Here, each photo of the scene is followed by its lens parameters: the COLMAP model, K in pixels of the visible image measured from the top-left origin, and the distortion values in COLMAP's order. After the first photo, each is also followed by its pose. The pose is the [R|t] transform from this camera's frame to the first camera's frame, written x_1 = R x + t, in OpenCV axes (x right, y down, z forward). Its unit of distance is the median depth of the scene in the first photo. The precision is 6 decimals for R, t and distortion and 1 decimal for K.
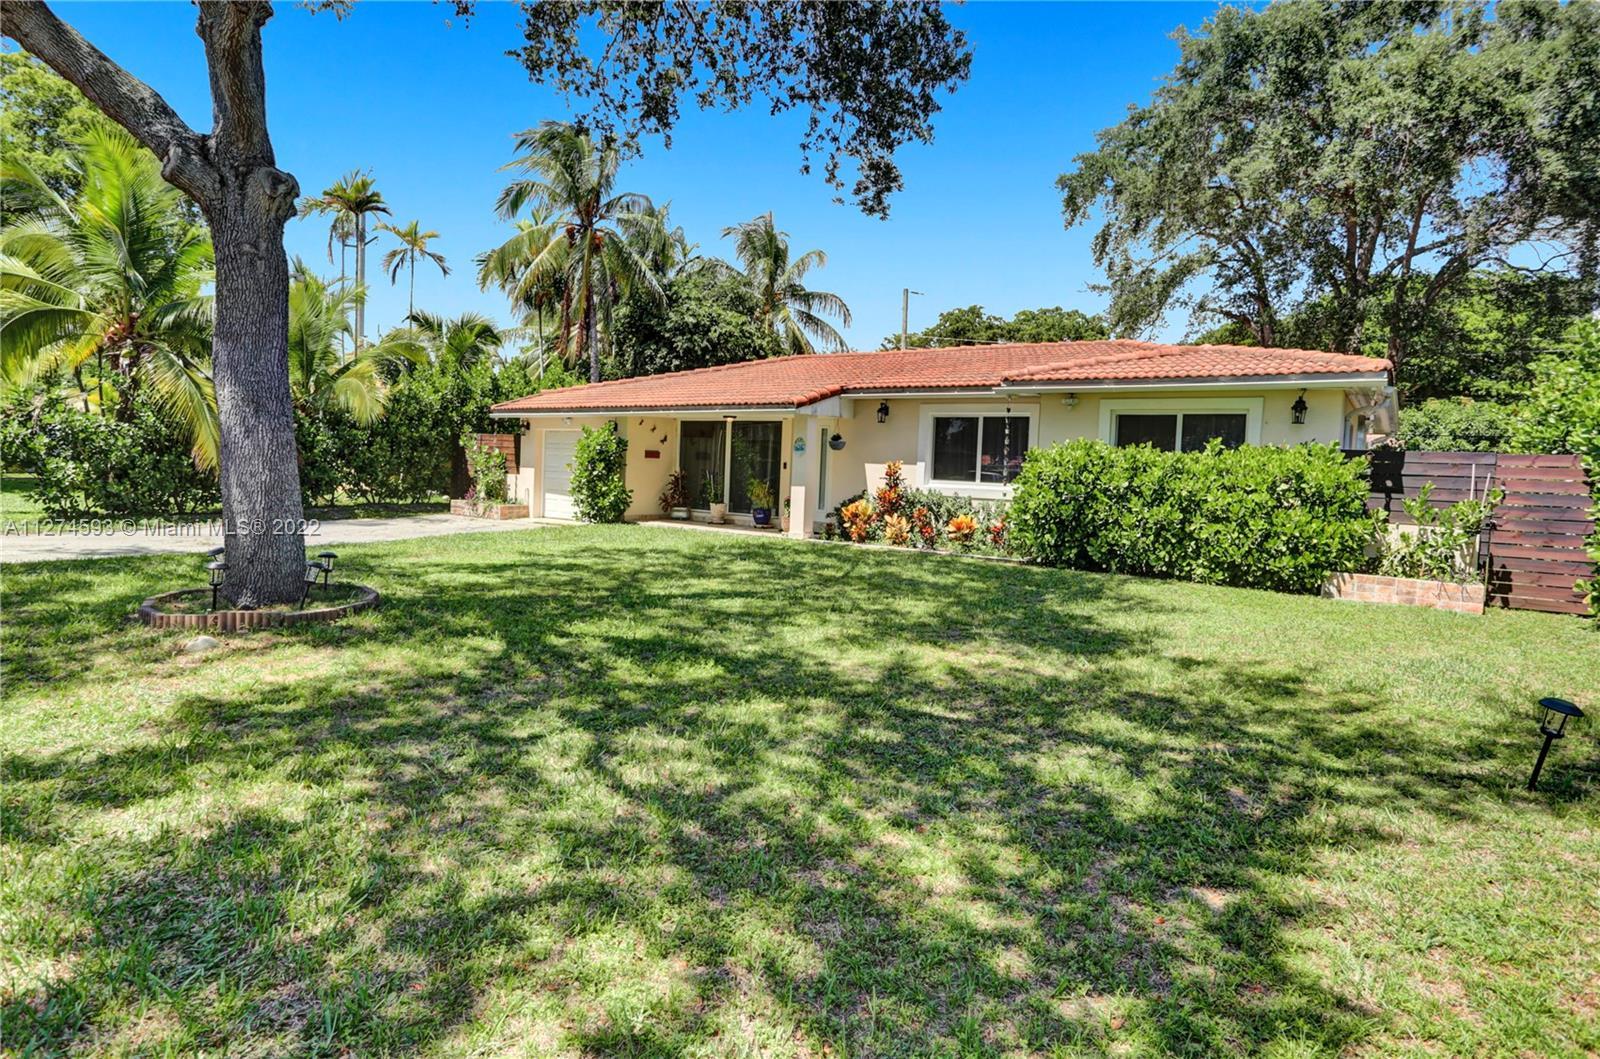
lens RADIAL K [[860.8, 0, 771.5], [0, 860.8, 504.5], [0, 0, 1]] dist [-0.071120, 0.026329]
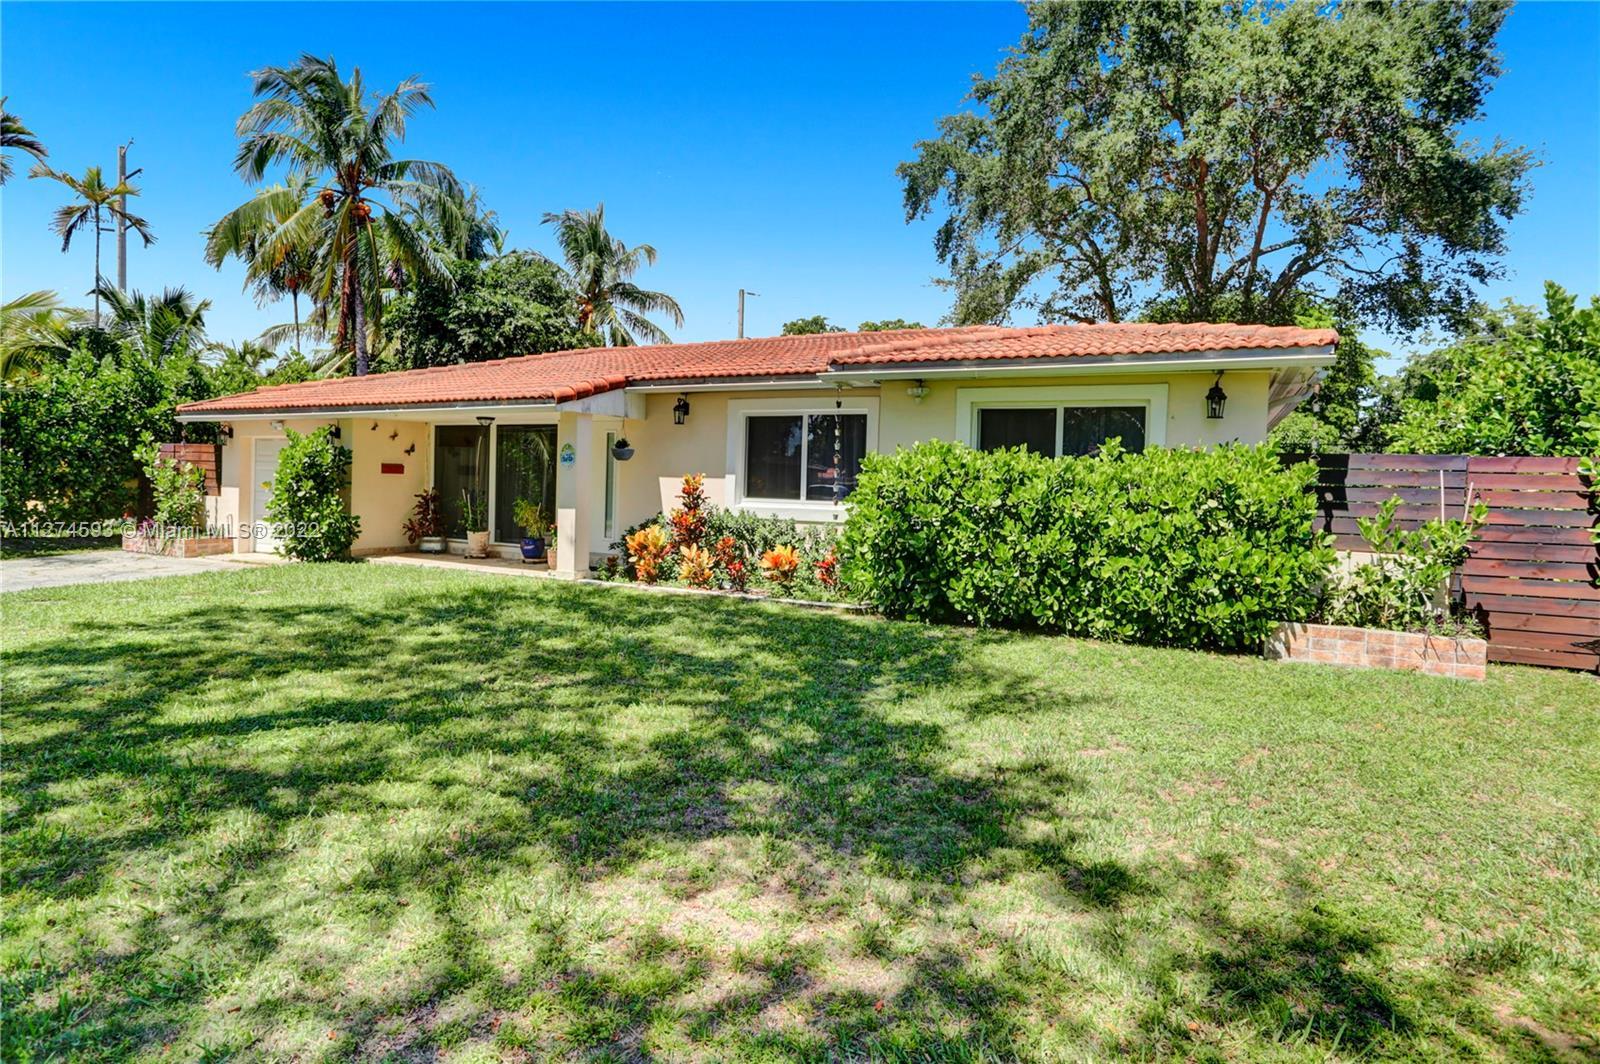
lens RADIAL K [[860.8, 0, 771.5], [0, 860.8, 507.0], [0, 0, 1]] dist [-0.071120, 0.026329]
pose [[0.985104, -0.014697, 0.171331, 0.080215], [0.017005, 0.999783, -0.012014, -0.011154], [-0.171117, 0.014749, 0.985140, 0.243696]]
